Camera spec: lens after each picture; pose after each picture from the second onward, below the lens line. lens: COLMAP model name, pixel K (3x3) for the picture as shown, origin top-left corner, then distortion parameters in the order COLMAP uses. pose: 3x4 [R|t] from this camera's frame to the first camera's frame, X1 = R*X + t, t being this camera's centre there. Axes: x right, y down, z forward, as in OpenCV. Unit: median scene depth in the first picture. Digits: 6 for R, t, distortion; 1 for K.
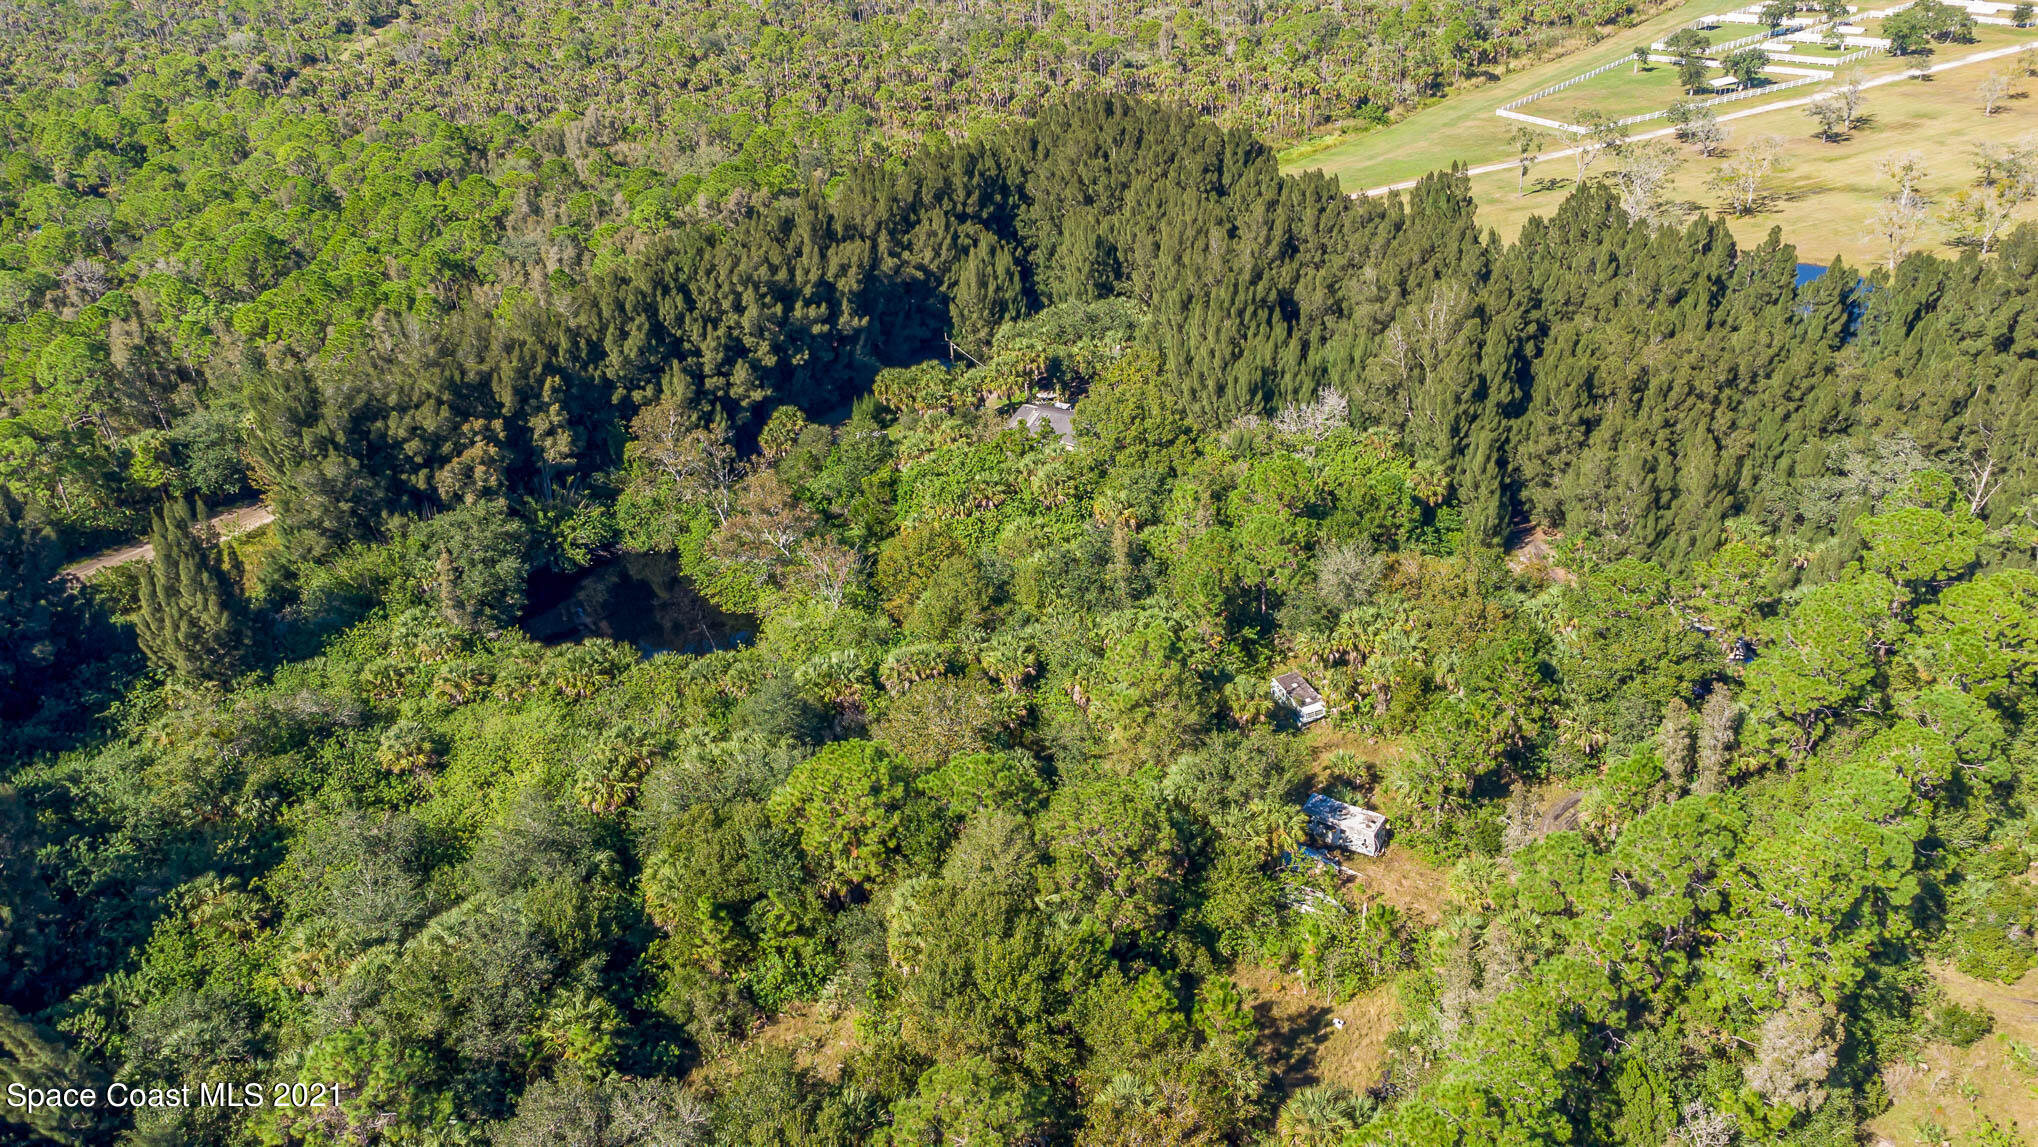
lens RADIAL K [[1450.7, 0, 1019.0], [0, 1450.7, 573.5], [0, 0, 1]] dist [0.120815, 0.000993]
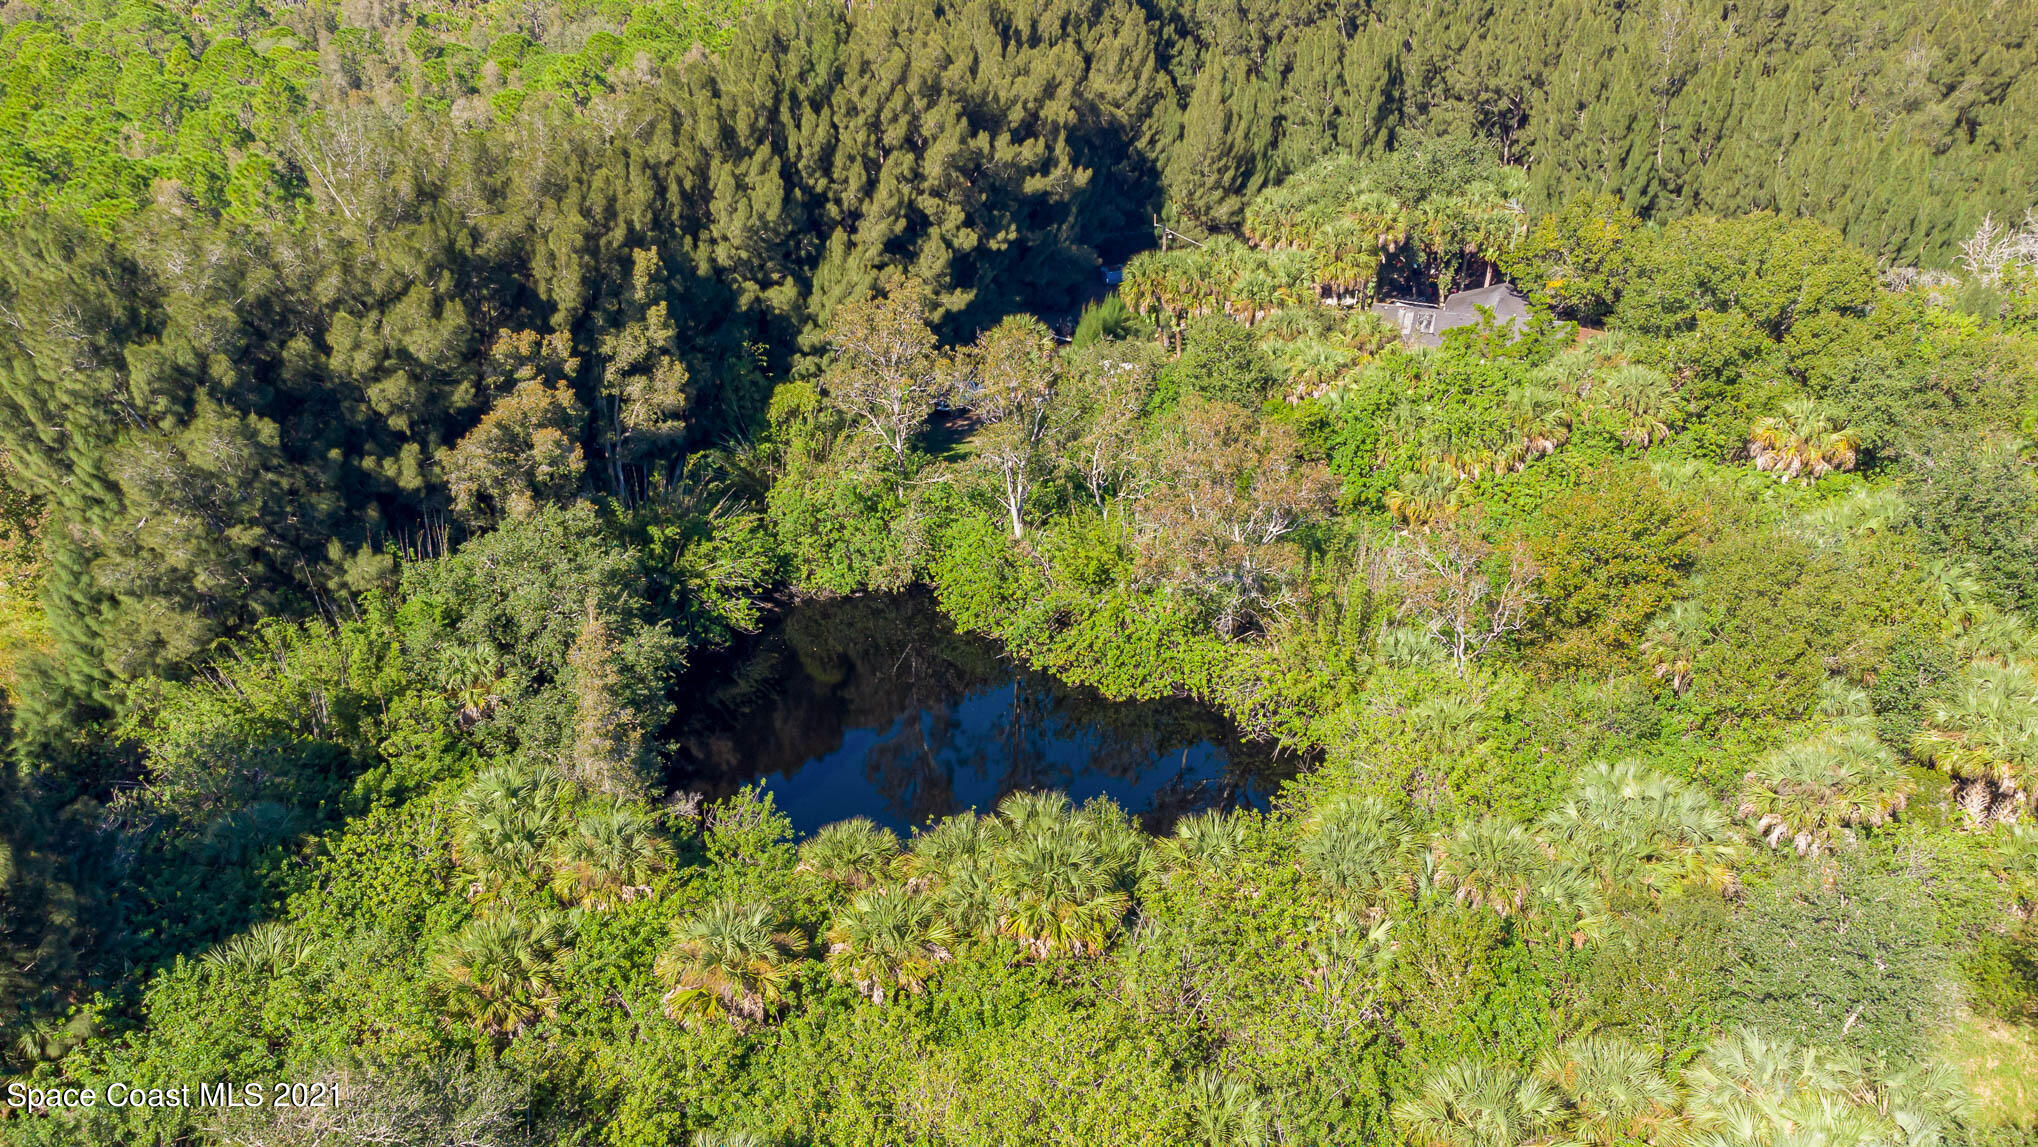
lens RADIAL K [[1450.7, 0, 1019.0], [0, 1450.7, 573.5], [0, 0, 1]] dist [0.120815, 0.000993]
pose [[0.973281, -0.077302, 0.216216, -0.321817], [0.083247, 0.996357, -0.018510, -0.008422], [-0.213998, 0.036015, 0.976170, 0.524359]]
